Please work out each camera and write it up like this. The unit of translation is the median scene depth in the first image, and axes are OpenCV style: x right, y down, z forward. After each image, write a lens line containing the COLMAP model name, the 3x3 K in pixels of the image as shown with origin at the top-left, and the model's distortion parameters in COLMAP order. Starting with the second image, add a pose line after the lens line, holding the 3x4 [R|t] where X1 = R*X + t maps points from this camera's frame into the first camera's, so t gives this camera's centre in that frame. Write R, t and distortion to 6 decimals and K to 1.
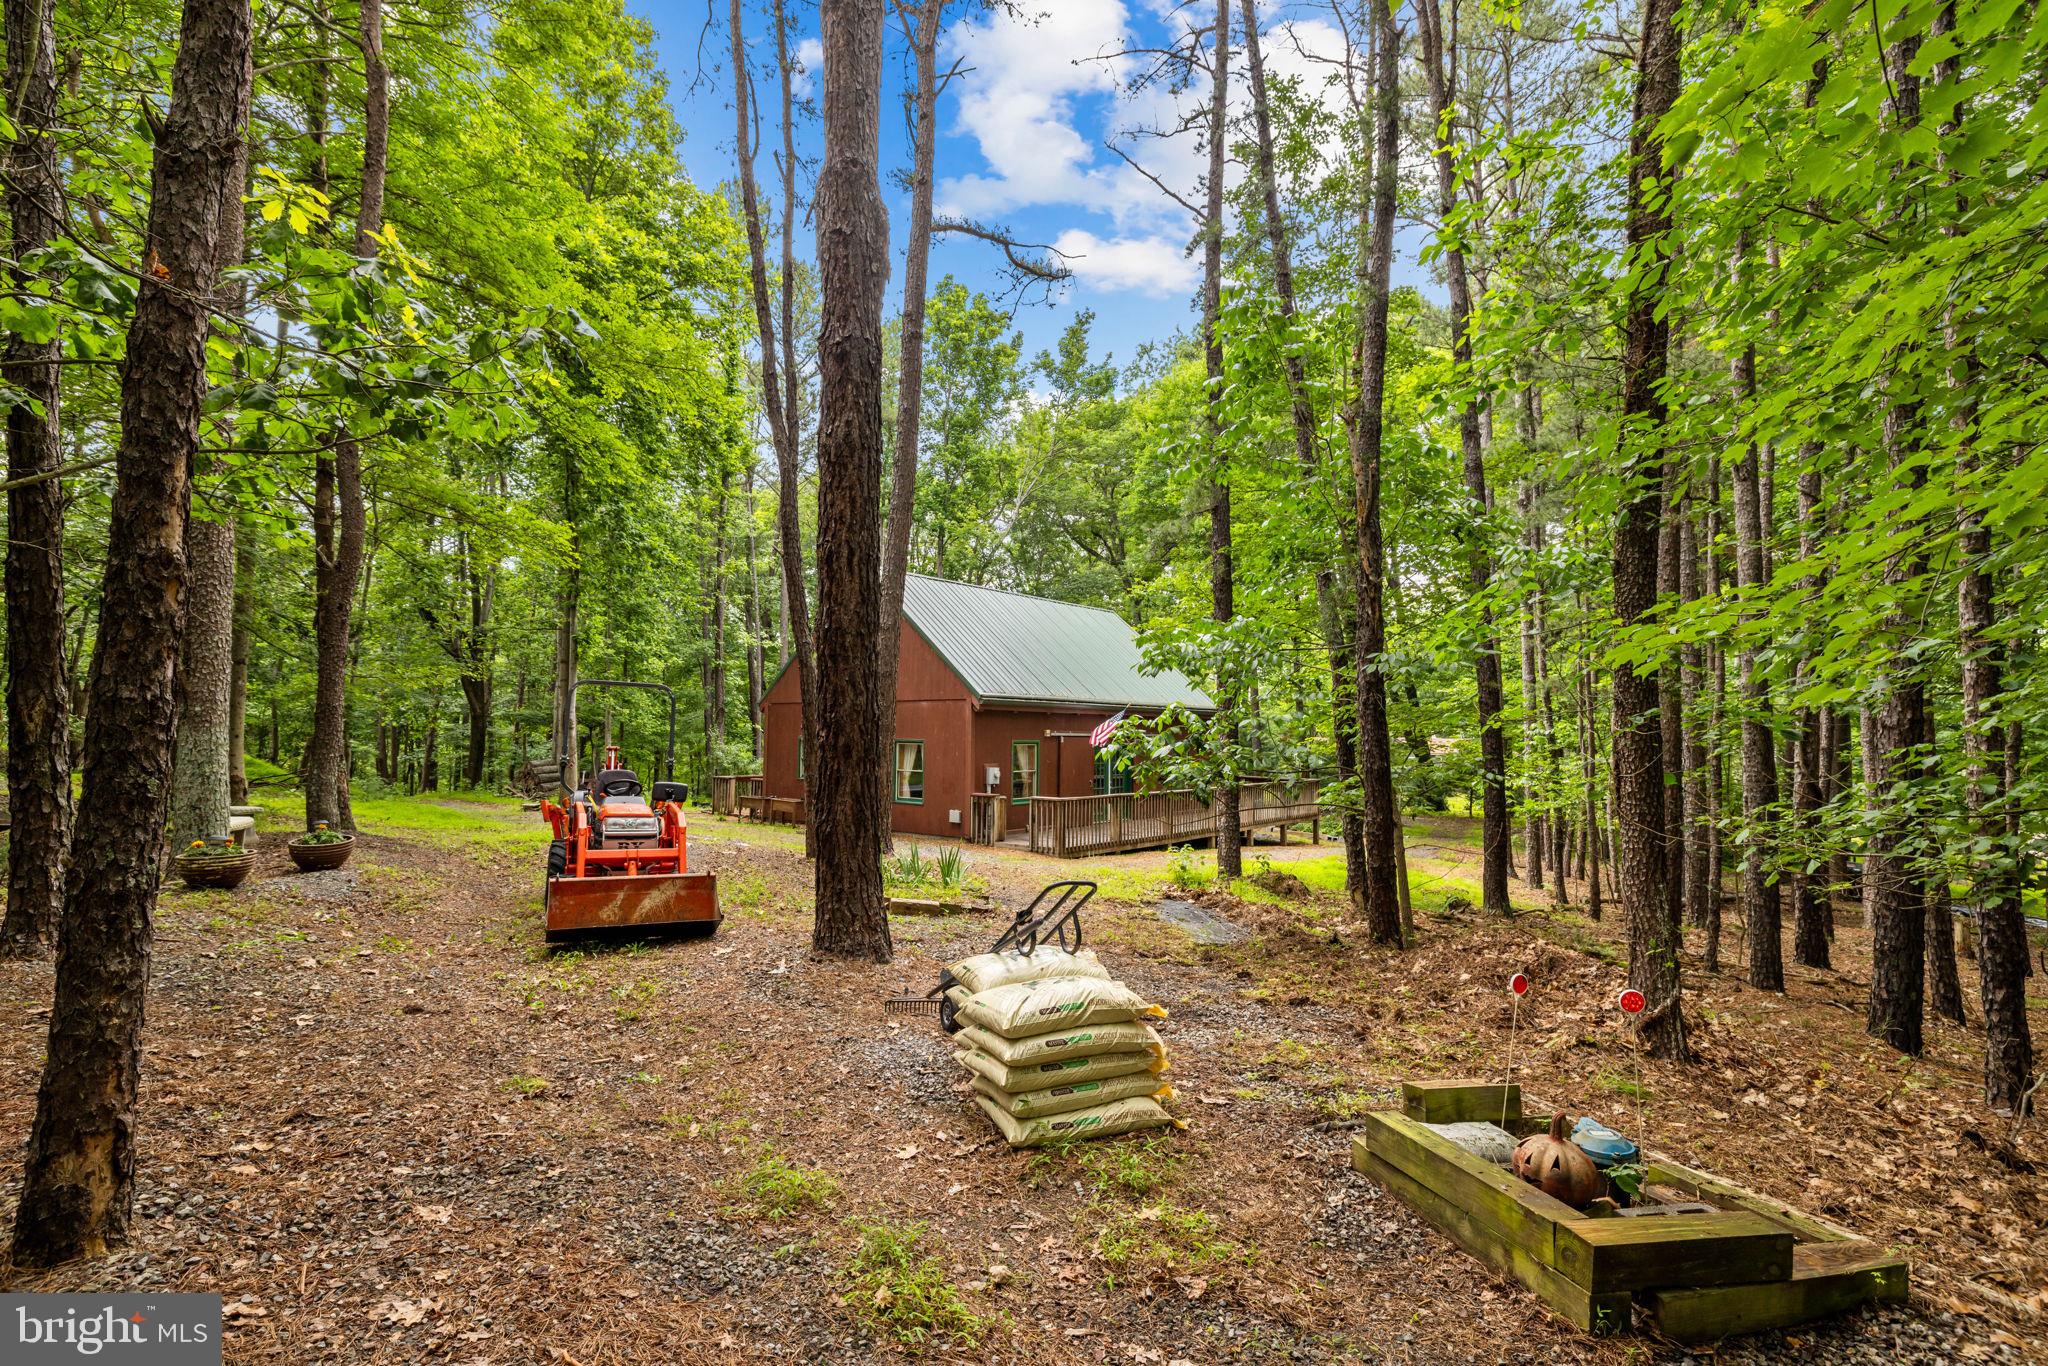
lens RADIAL K [[960.4, 0, 1017.4], [0, 960.4, 673.0], [0, 0, 1]] dist [-0.017917, 0.008893]
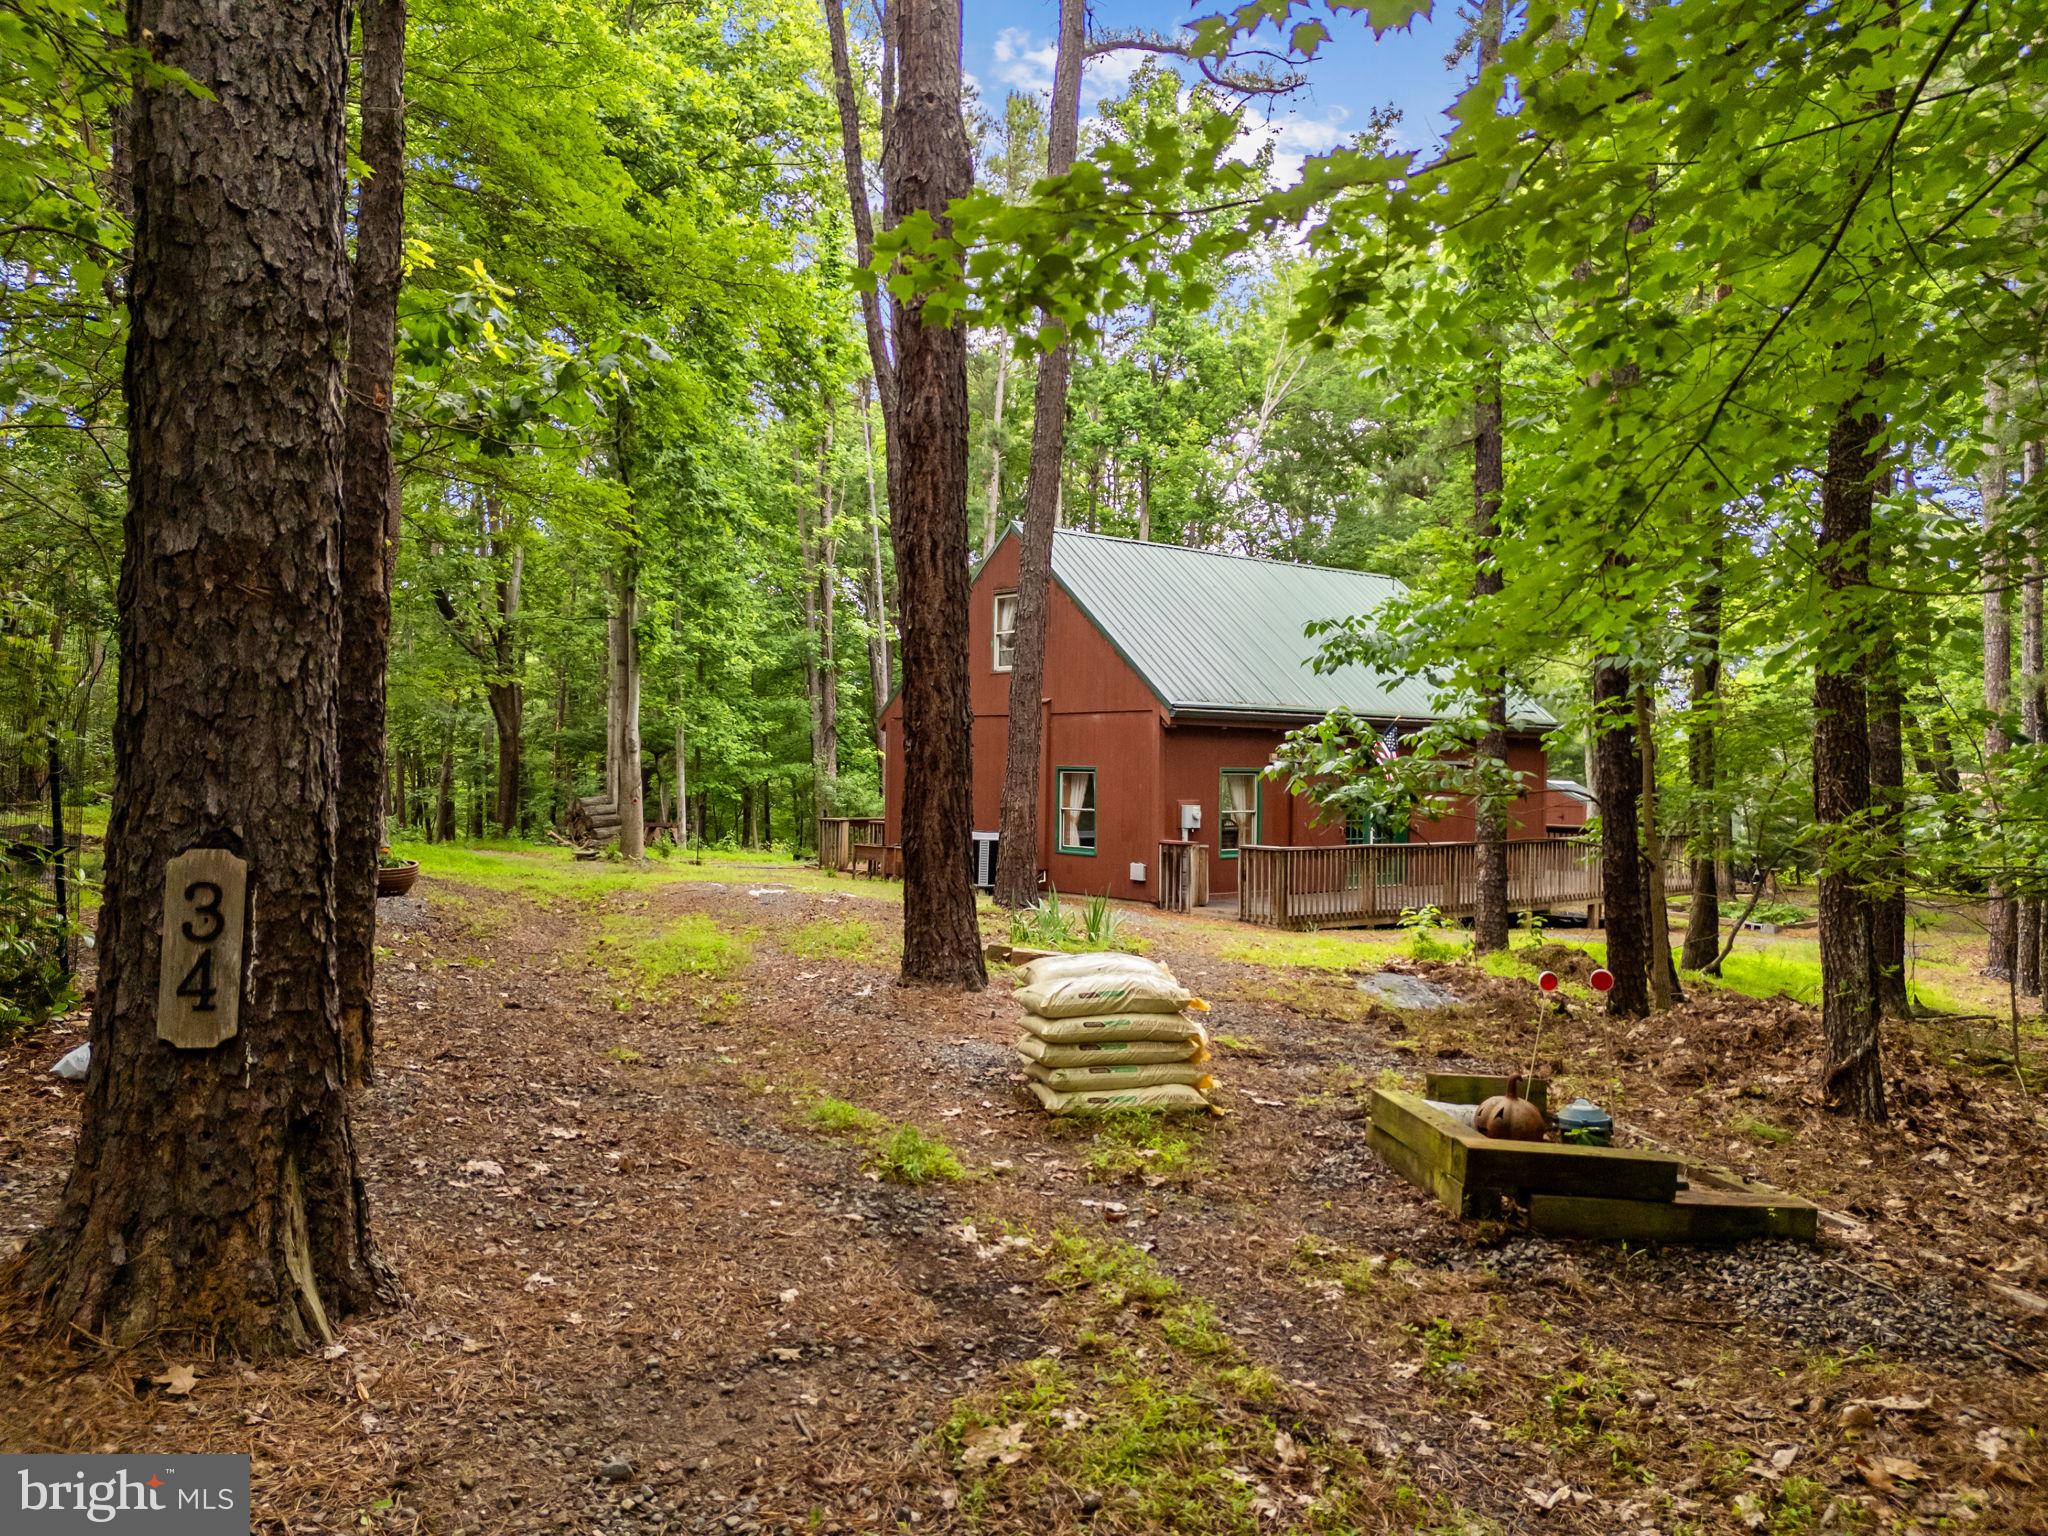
lens RADIAL K [[1505.3, 0, 1024.0], [0, 1505.3, 768.0], [0, 0, 1]] dist [0.081739, -0.090722]
pose [[0.984203, 0.001636, -0.177033, 0.054259], [0.009517, 0.998023, 0.062129, -0.000604], [0.176785, -0.062833, 0.982242, -0.133745]]
